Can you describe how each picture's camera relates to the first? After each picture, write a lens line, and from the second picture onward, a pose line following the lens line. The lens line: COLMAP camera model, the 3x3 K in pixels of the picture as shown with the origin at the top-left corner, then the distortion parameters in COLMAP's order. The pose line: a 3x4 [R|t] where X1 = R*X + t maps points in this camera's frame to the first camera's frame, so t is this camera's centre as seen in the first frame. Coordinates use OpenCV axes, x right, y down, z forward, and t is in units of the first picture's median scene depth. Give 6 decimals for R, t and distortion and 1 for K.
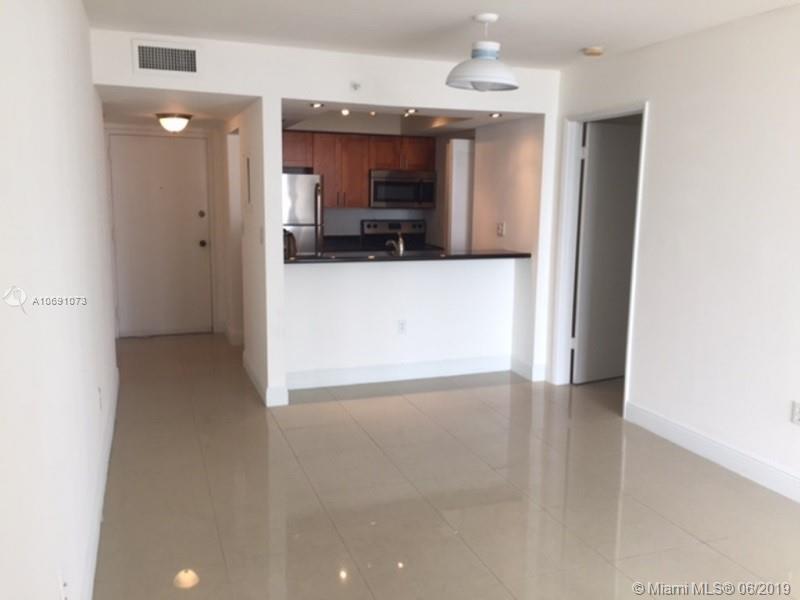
lens RADIAL K [[677.1, 0, 400.0], [0, 677.1, 300.0], [0, 0, 1]] dist [0.066562, -0.115556]
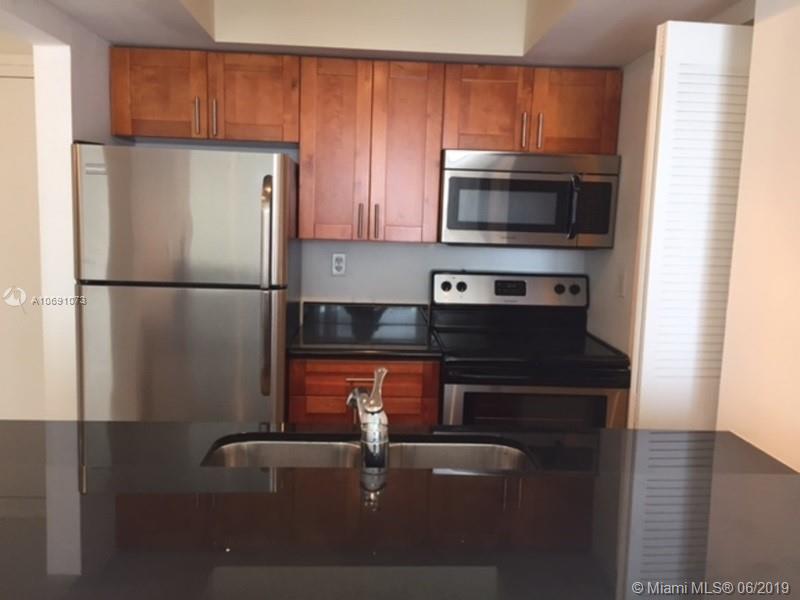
lens RADIAL K [[677.1, 0, 400.0], [0, 677.1, 300.0], [0, 0, 1]] dist [0.066562, -0.115556]
pose [[0.956413, 0.049684, -0.287759, 0.051752], [-0.061716, 0.997552, -0.032889, -0.089678], [0.285420, 0.049215, 0.957138, 0.619801]]
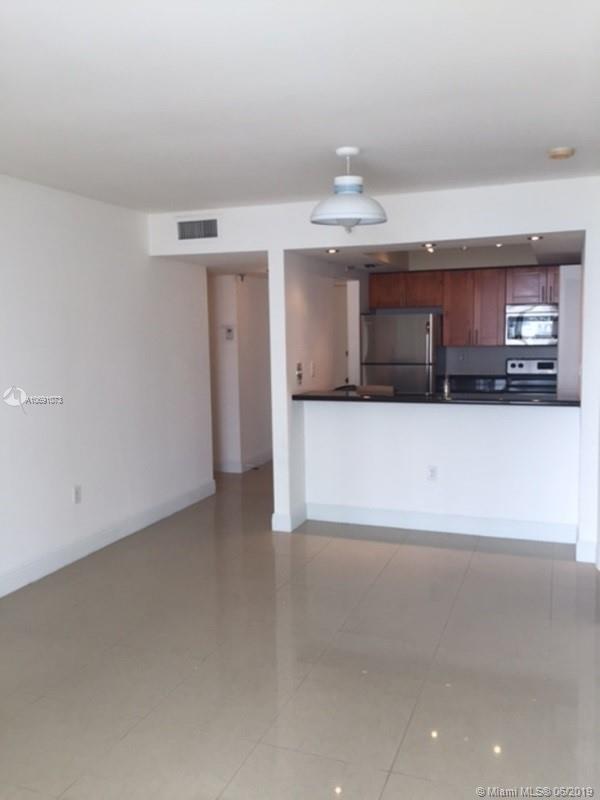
lens RADIAL K [[677.1, 0, 297.5], [0, 677.1, 396.4], [0, 0, 1]] dist [0.066562, -0.115556]
pose [[0.751579, 0.039844, -0.658439, 0.361461], [-0.079744, 0.996342, -0.030732, -0.017336], [0.654805, 0.075604, 0.752007, 0.128664]]
